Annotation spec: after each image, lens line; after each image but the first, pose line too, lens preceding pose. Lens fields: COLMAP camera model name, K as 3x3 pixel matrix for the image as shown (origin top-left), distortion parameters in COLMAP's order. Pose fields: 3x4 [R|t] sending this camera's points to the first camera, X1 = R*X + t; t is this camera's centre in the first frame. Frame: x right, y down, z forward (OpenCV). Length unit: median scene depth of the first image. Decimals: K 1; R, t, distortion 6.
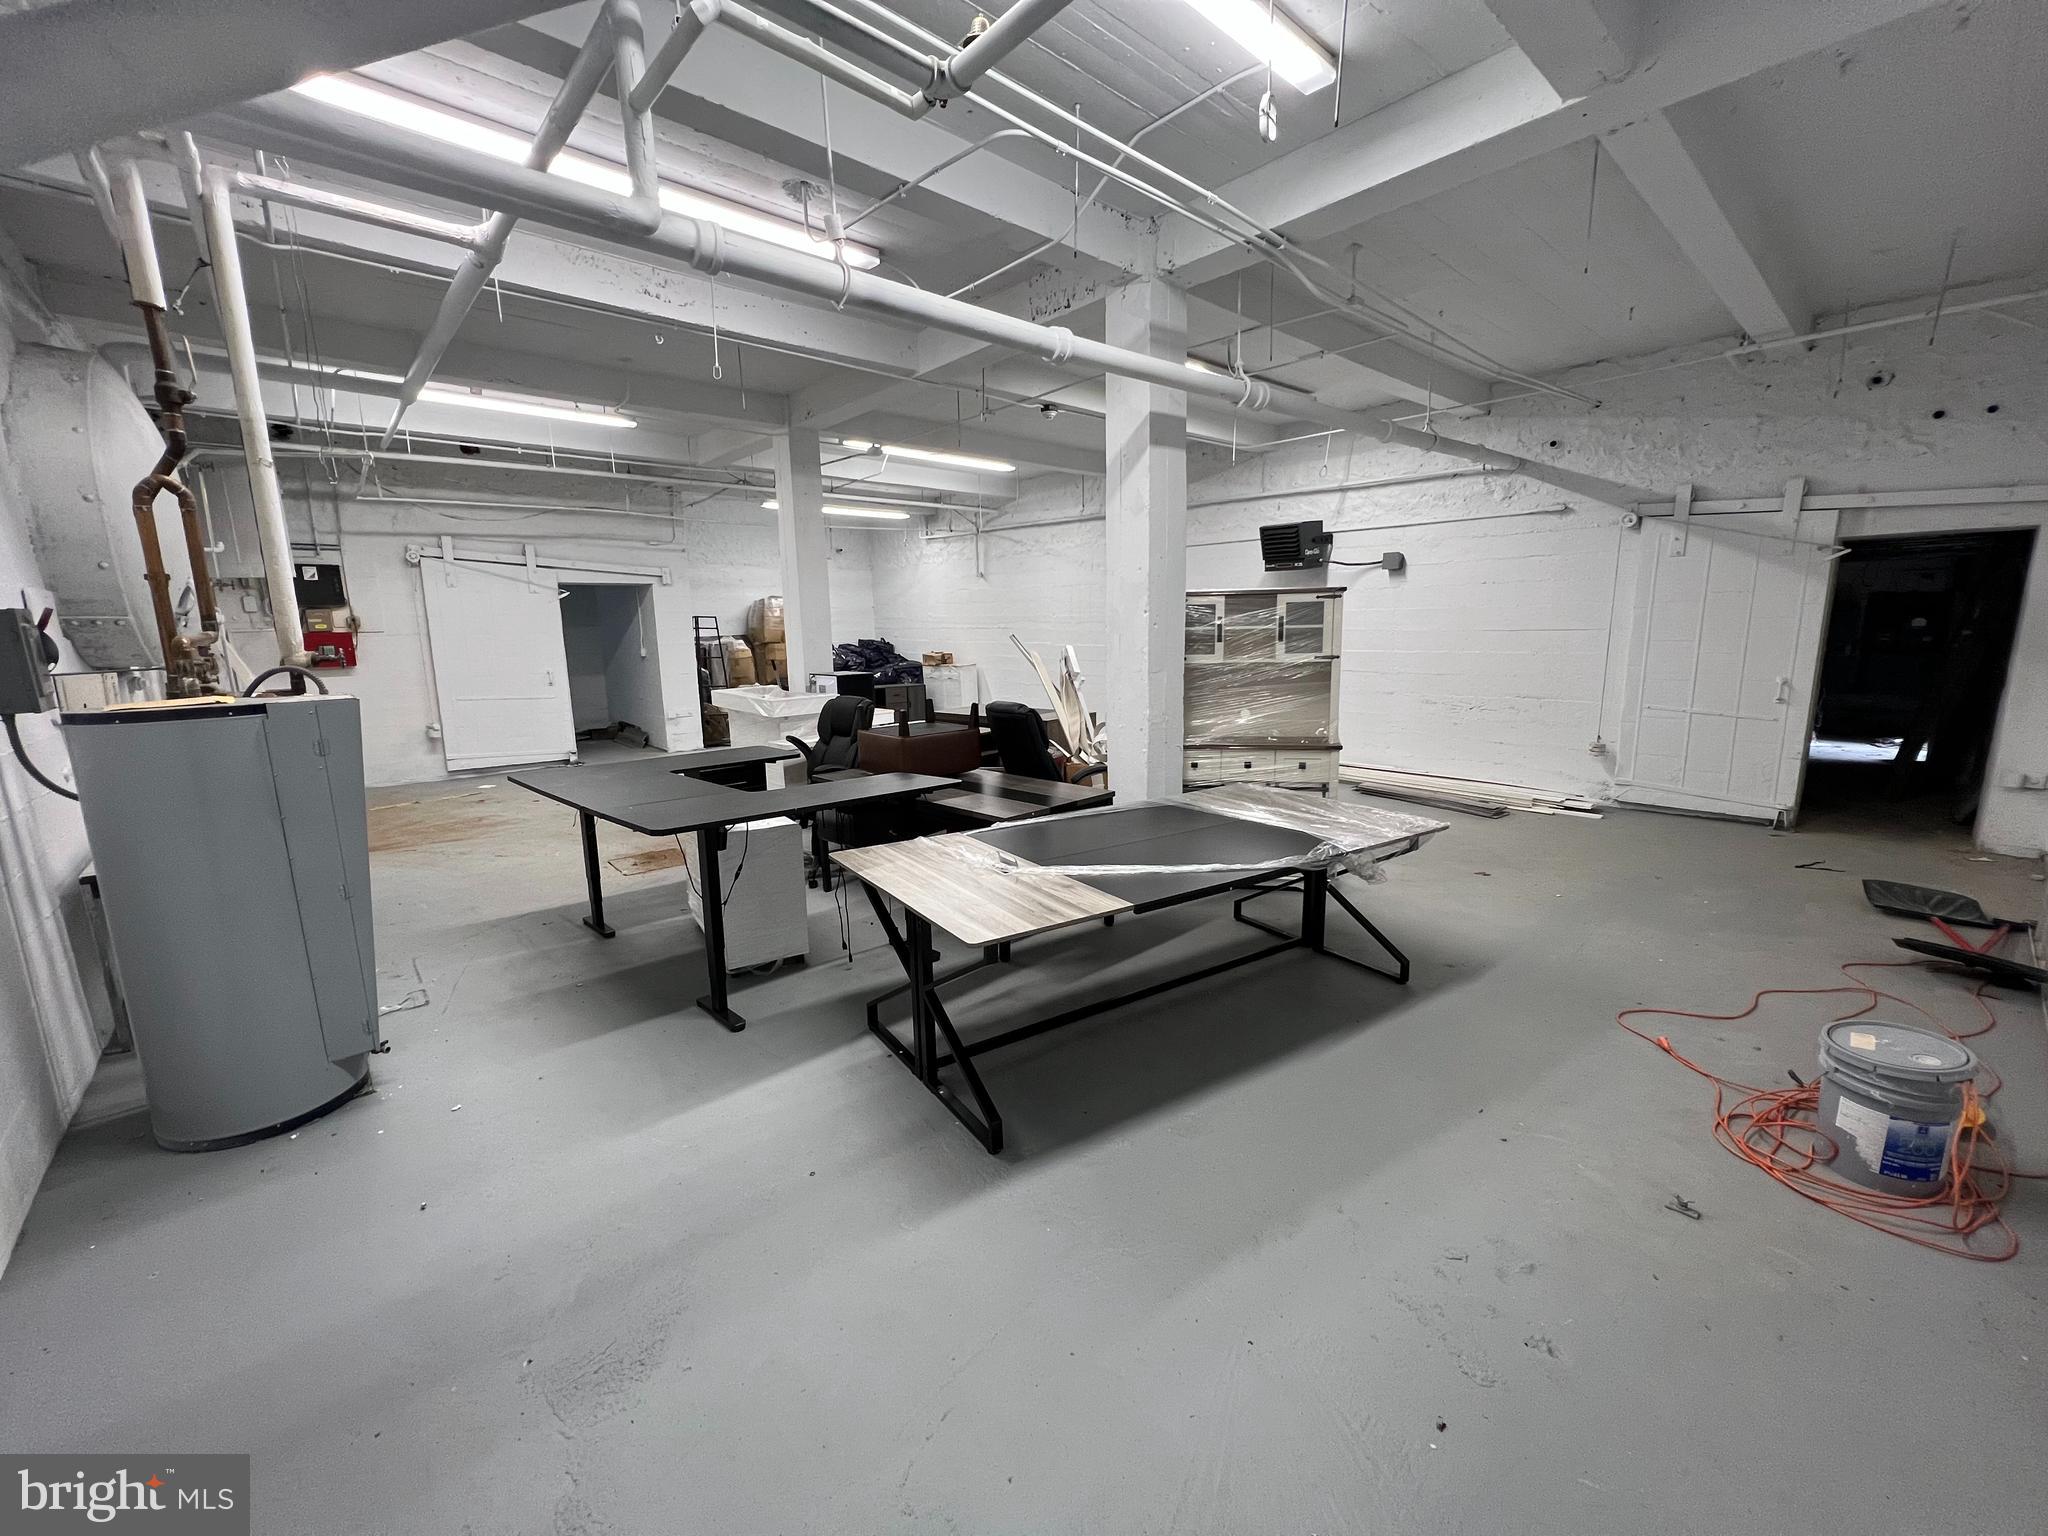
lens RADIAL K [[820.7, 0, 1035.8], [0, 820.7, 768.3], [0, 0, 1]] dist [-0.000521, 0.000131]
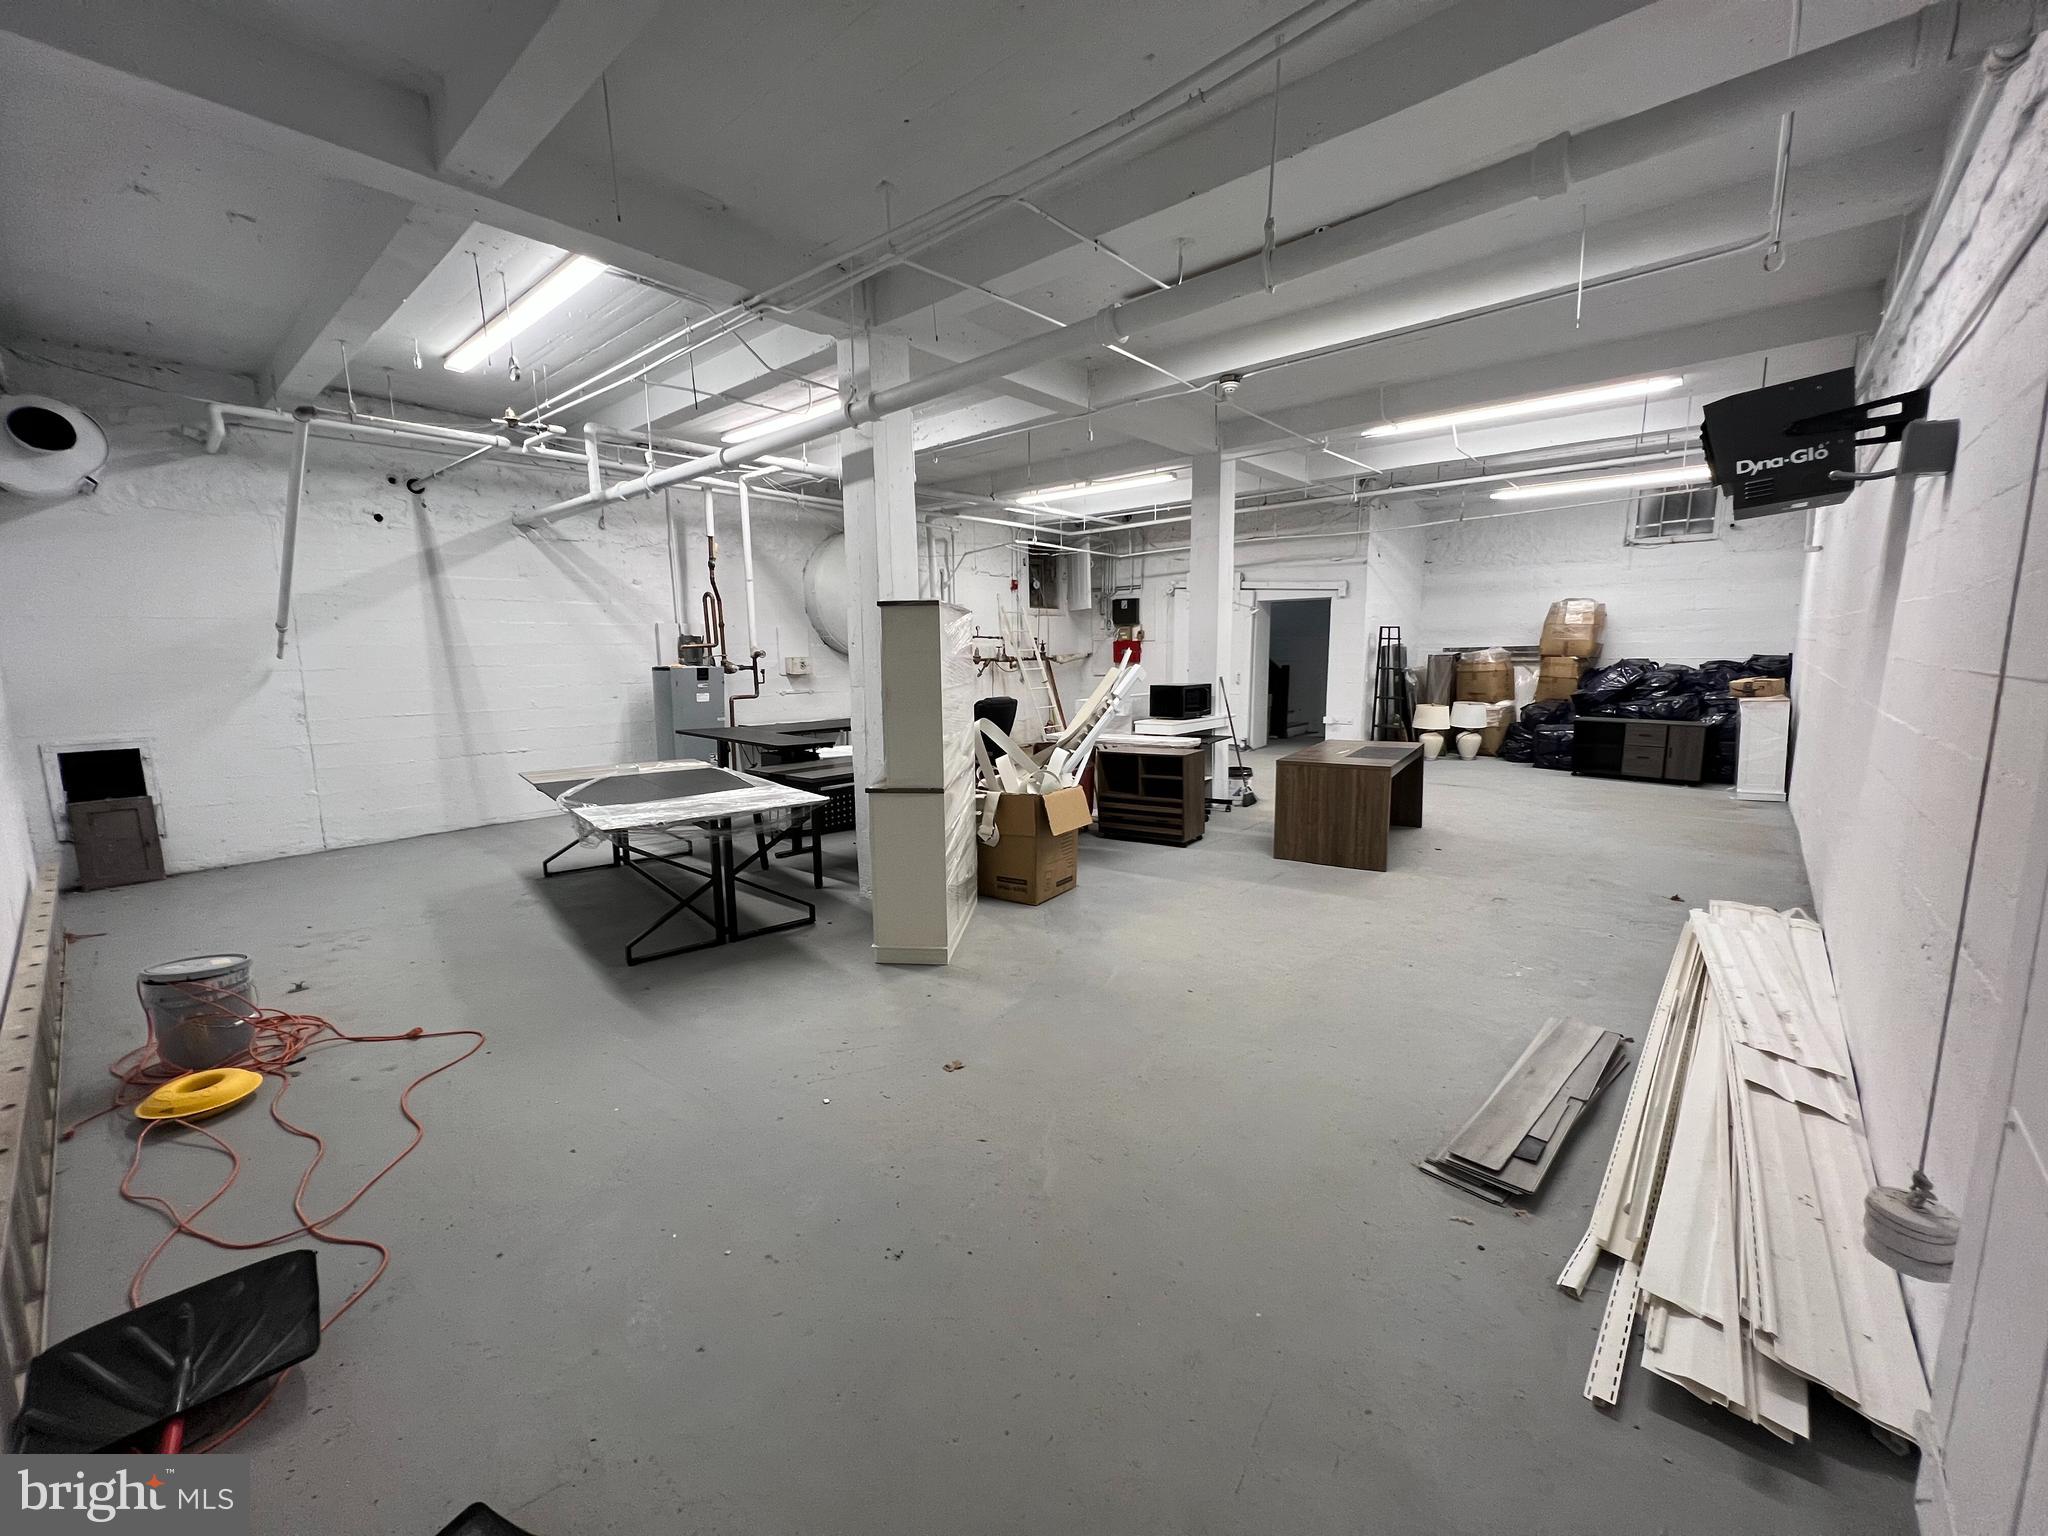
lens RADIAL K [[820.7, 0, 1024.3], [0, 820.7, 768.2], [0, 0, 1]] dist [-0.000521, 0.000131]
pose [[0.117292, 0.160725, -0.980005, 0.717218], [-0.164760, 0.976290, 0.140397, -0.113140], [0.979335, 0.144998, 0.140992, 0.606946]]
